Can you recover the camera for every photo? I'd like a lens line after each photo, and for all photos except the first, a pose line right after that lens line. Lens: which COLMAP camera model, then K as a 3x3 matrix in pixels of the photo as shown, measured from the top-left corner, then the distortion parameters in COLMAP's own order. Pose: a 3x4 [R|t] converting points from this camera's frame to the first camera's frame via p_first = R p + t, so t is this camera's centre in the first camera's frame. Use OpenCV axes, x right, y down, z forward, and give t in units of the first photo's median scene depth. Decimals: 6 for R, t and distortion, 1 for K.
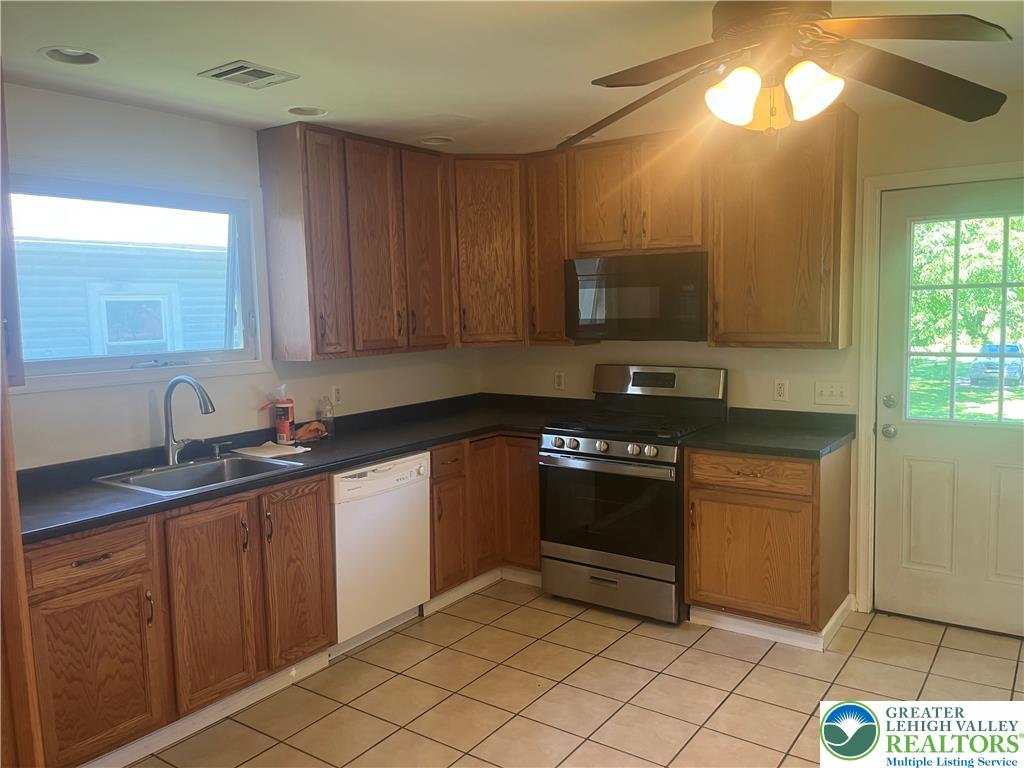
lens RADIAL K [[783.2, 0, 517.2], [0, 783.2, 384.3], [0, 0, 1]] dist [0.026612, -0.006289]
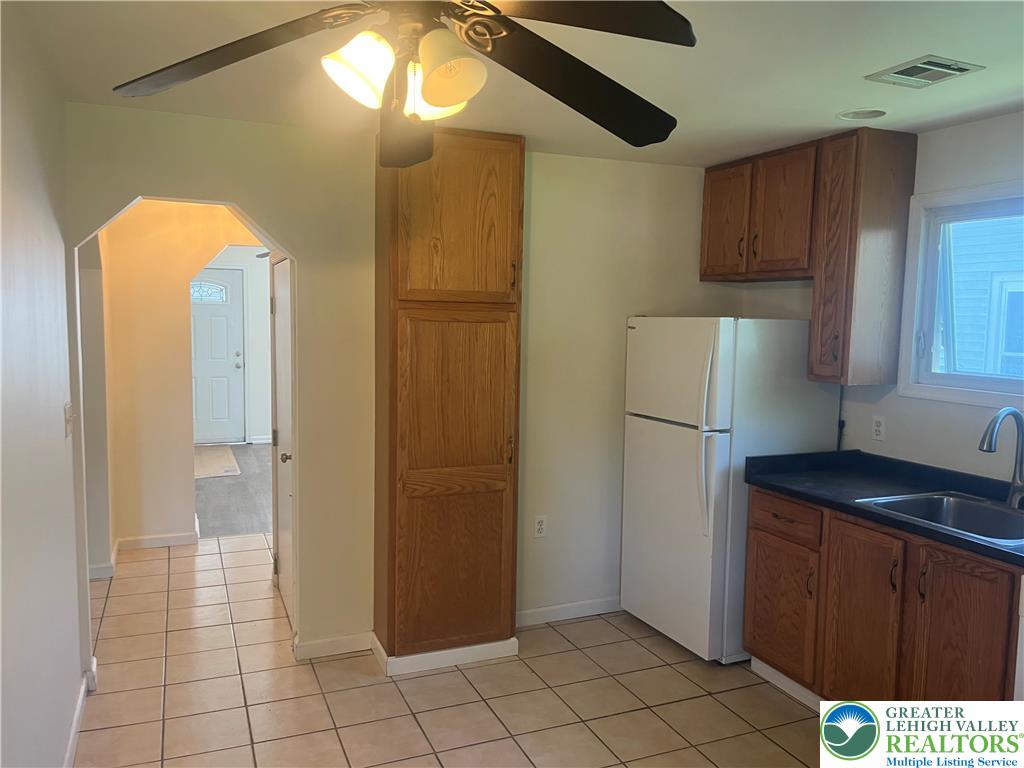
lens RADIAL K [[783.2, 0, 517.2], [0, 783.2, 384.3], [0, 0, 1]] dist [0.026612, -0.006289]
pose [[-0.514885, 0.088076, -0.852723, 0.690651], [-0.094985, 0.982722, 0.158857, -0.141959], [0.851981, 0.162789, -0.497623, 1.104244]]
